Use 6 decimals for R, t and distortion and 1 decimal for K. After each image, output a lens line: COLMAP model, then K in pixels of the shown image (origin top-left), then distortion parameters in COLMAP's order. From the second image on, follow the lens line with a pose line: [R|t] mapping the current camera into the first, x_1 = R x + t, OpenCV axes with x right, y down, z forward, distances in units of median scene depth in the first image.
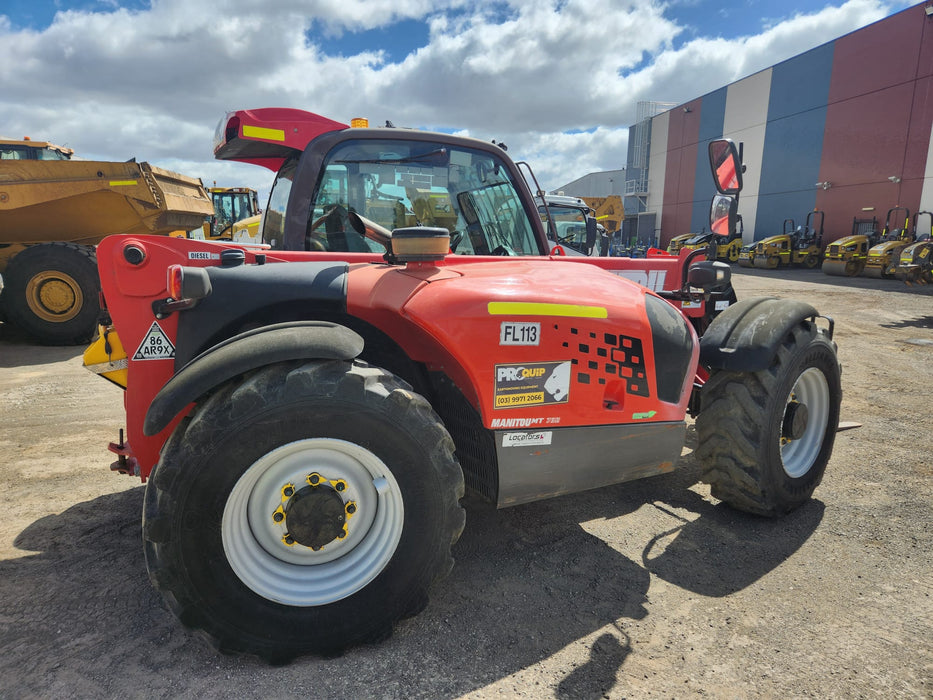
lens RADIAL K [[619.7, 0, 457.9], [0, 619.7, 353.3], [0, 0, 1]] dist [0.067487, -0.053460]
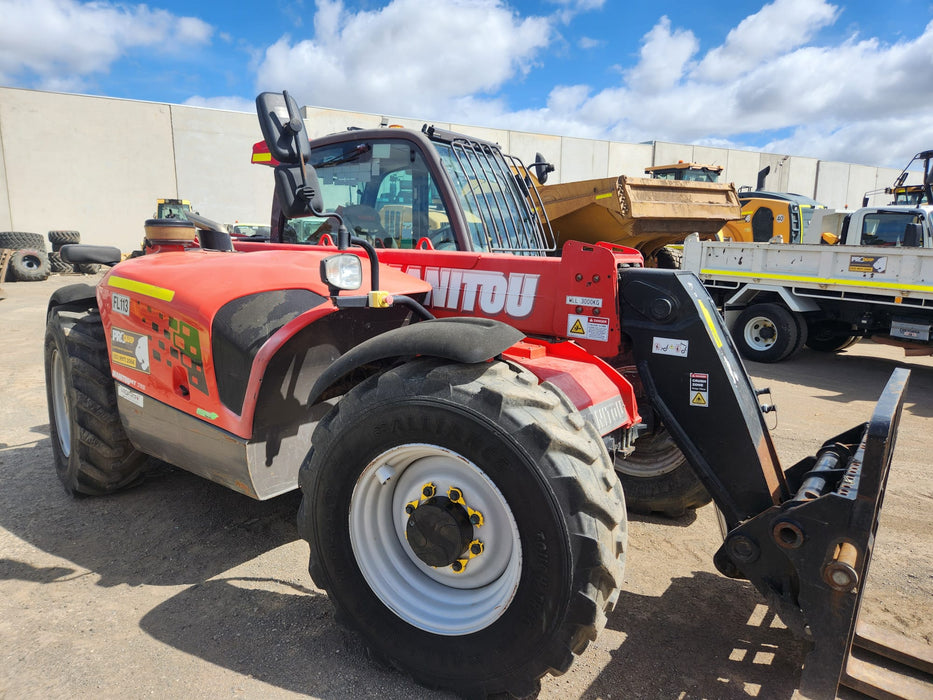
lens RADIAL K [[622.5, 0, 467.6], [0, 622.5, 347.3], [0, 0, 1]] dist [0.066227, -0.055134]
pose [[0.416185, 0.143463, -0.897891, 1.300692], [-0.169409, 0.982419, 0.078445, -0.138269], [0.893359, 0.119463, 0.433172, 0.944220]]
